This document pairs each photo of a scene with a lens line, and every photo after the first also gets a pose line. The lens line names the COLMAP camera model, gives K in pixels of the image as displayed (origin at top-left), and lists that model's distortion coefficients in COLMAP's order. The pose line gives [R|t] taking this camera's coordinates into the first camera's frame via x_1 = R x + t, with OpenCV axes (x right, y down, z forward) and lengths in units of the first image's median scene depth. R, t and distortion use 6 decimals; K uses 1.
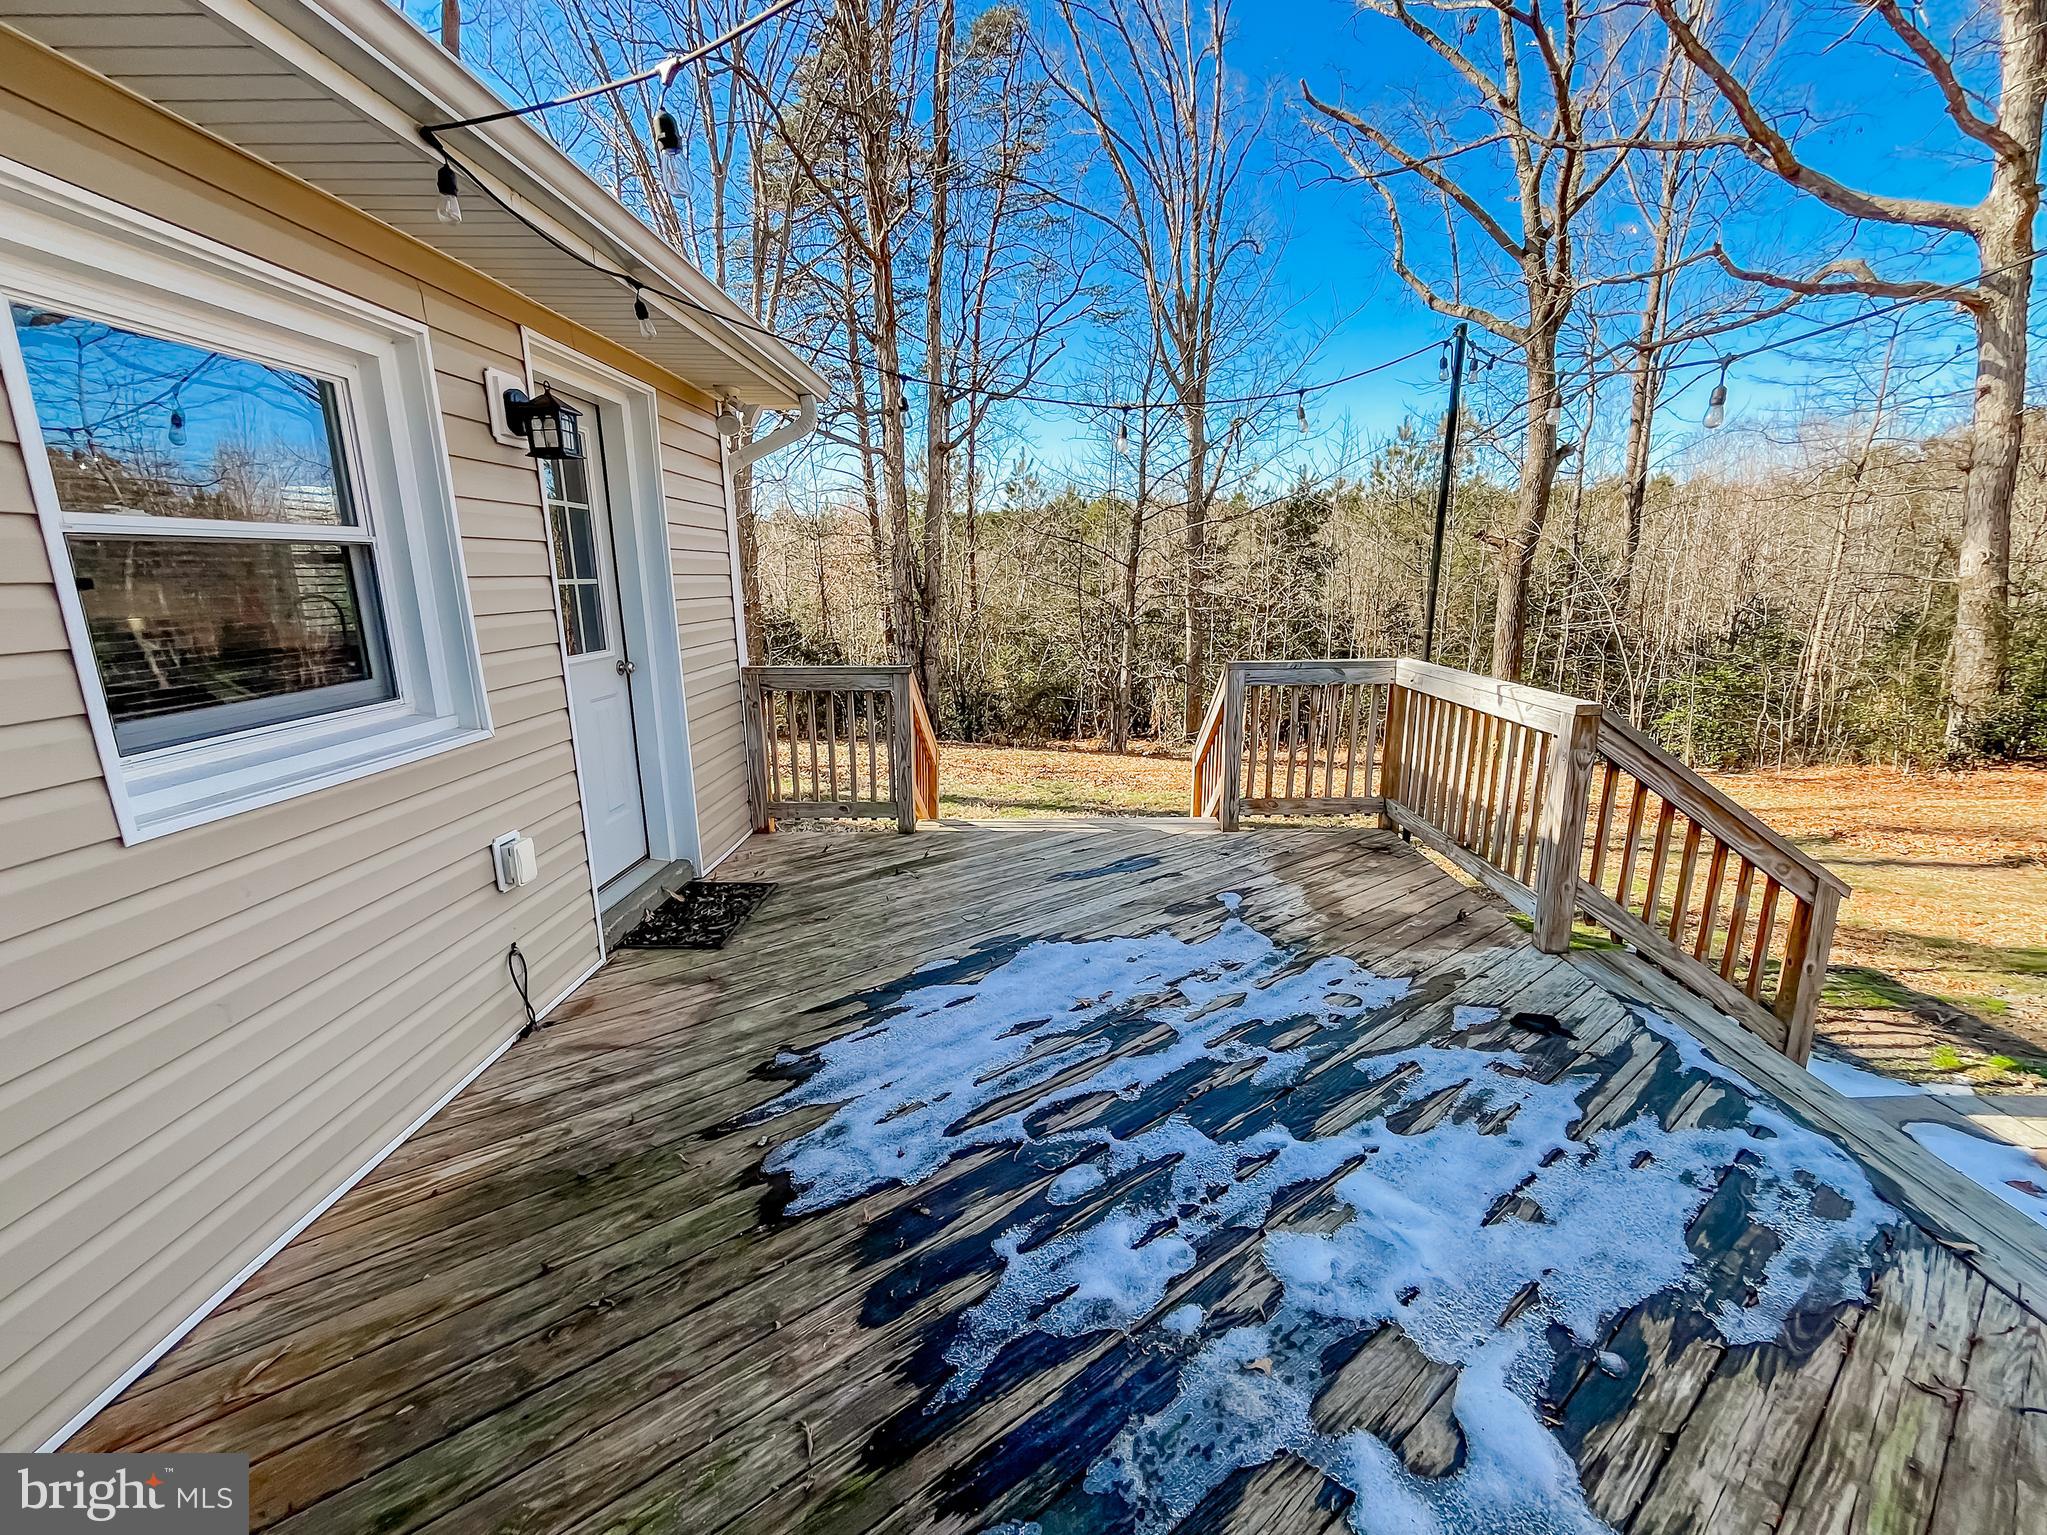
lens RADIAL K [[843.2, 0, 1017.2], [0, 843.2, 769.7], [0, 0, 1]] dist [-0.001201, -0.000498]
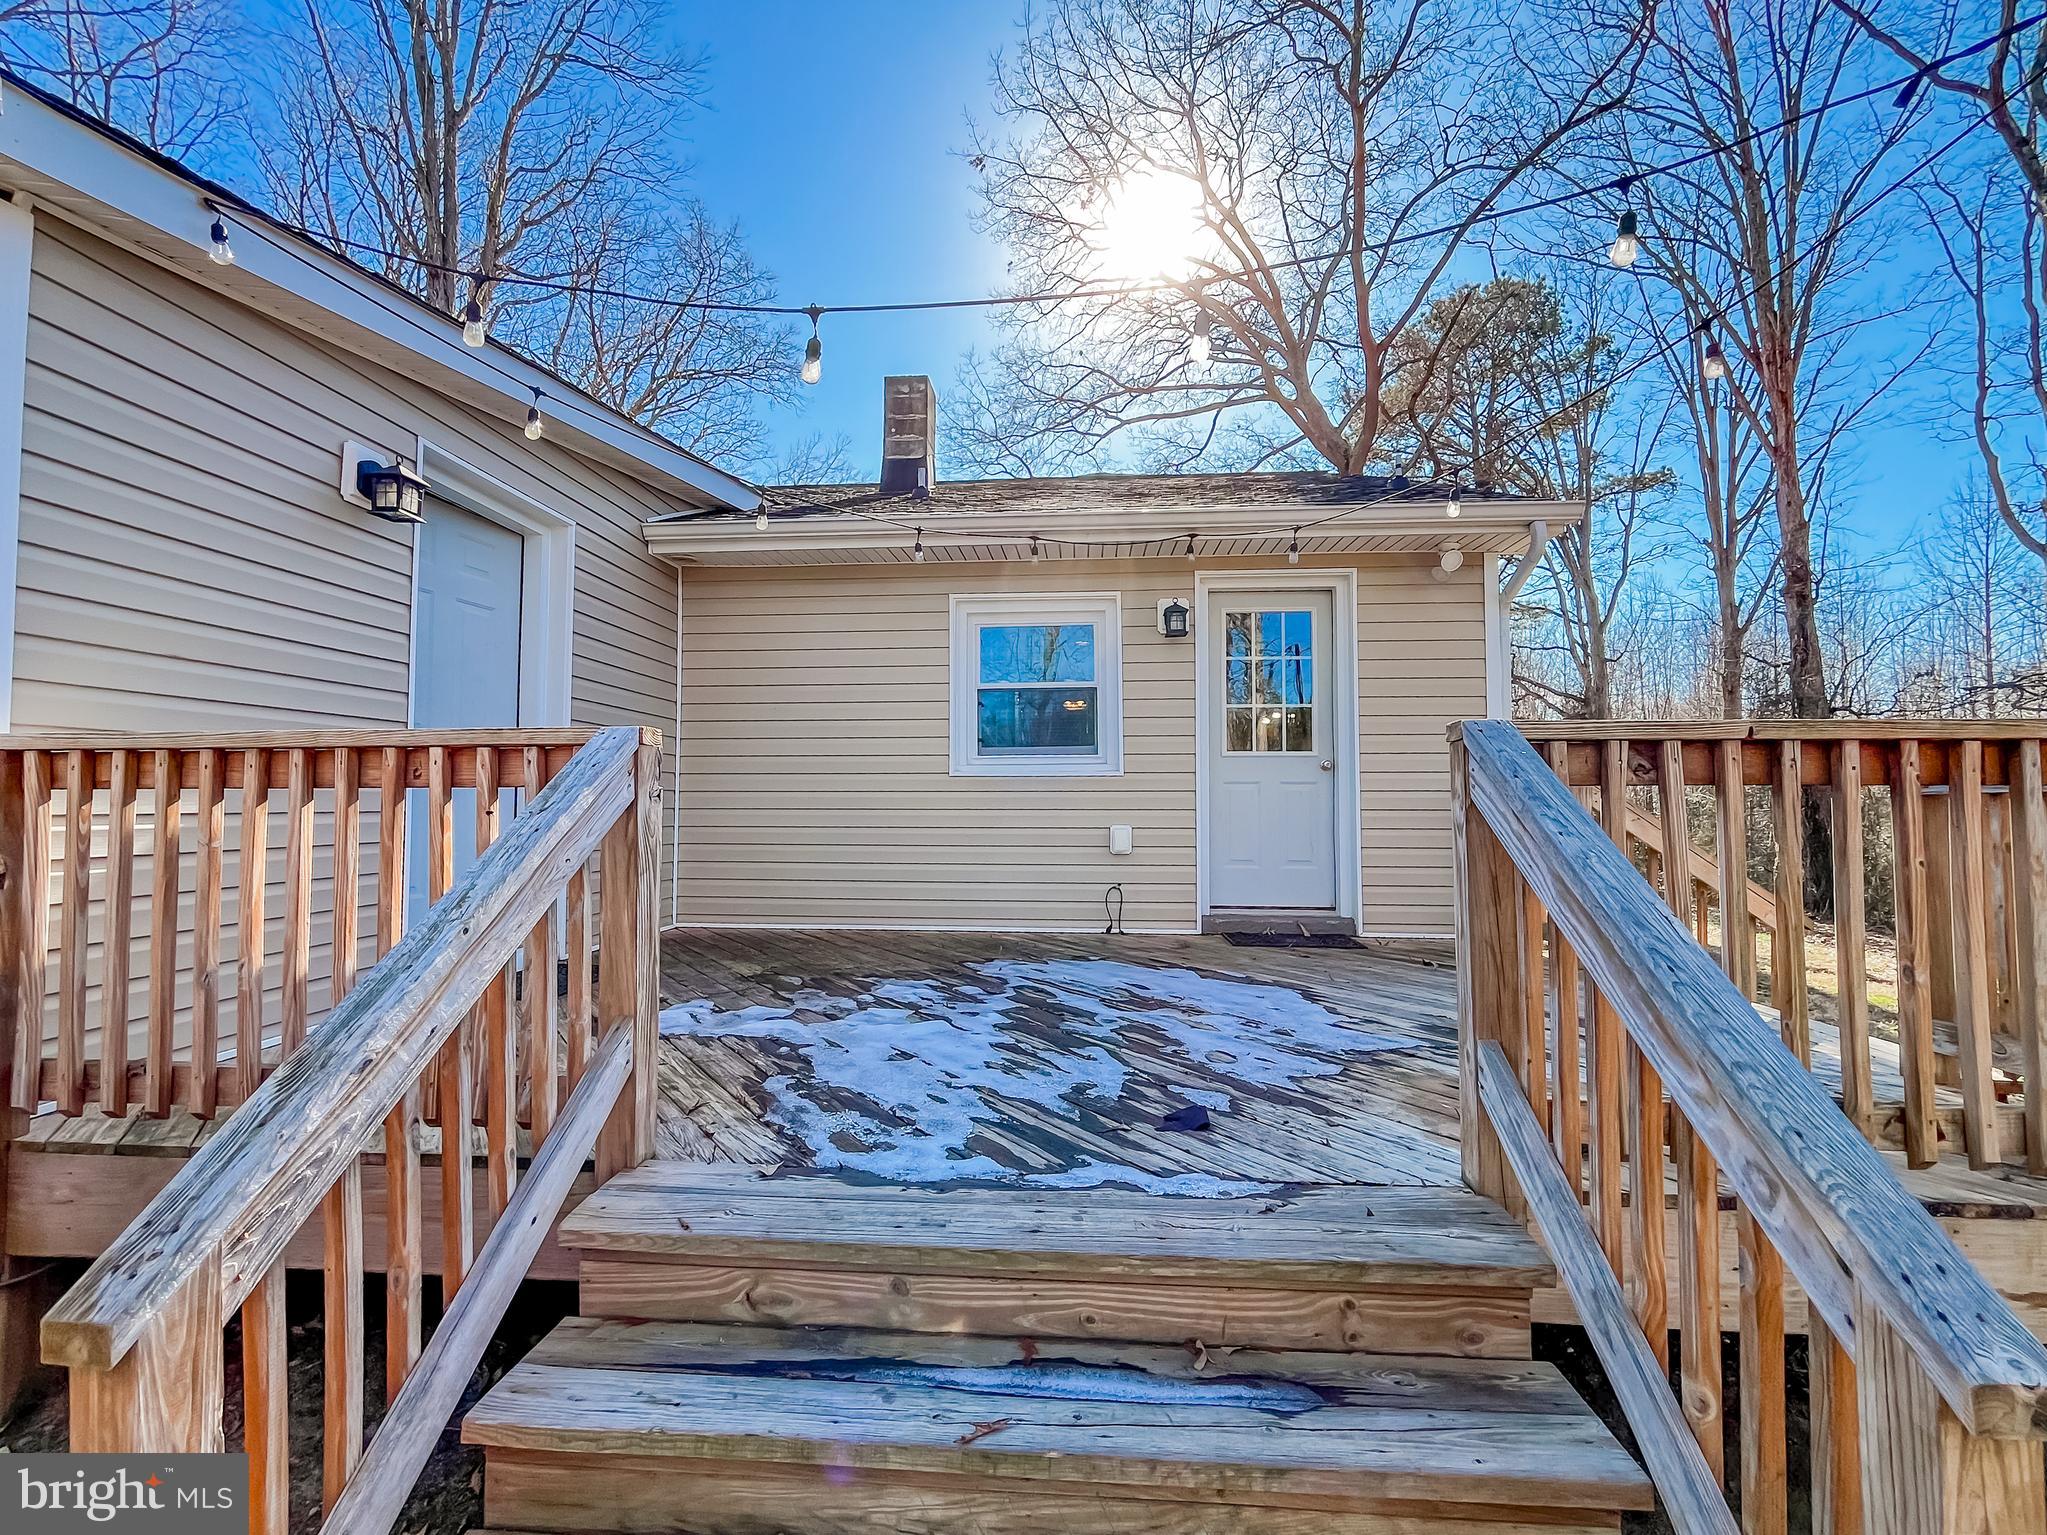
lens RADIAL K [[902.2, 0, 1023.1], [0, 902.2, 768.9], [0, 0, 1]] dist [-0.001070, -0.000104]
pose [[-0.041944, -0.033788, -0.998548, 1.758885], [-0.223440, 0.974432, -0.023586, 0.056184], [0.973815, 0.222127, -0.048421, 0.997037]]
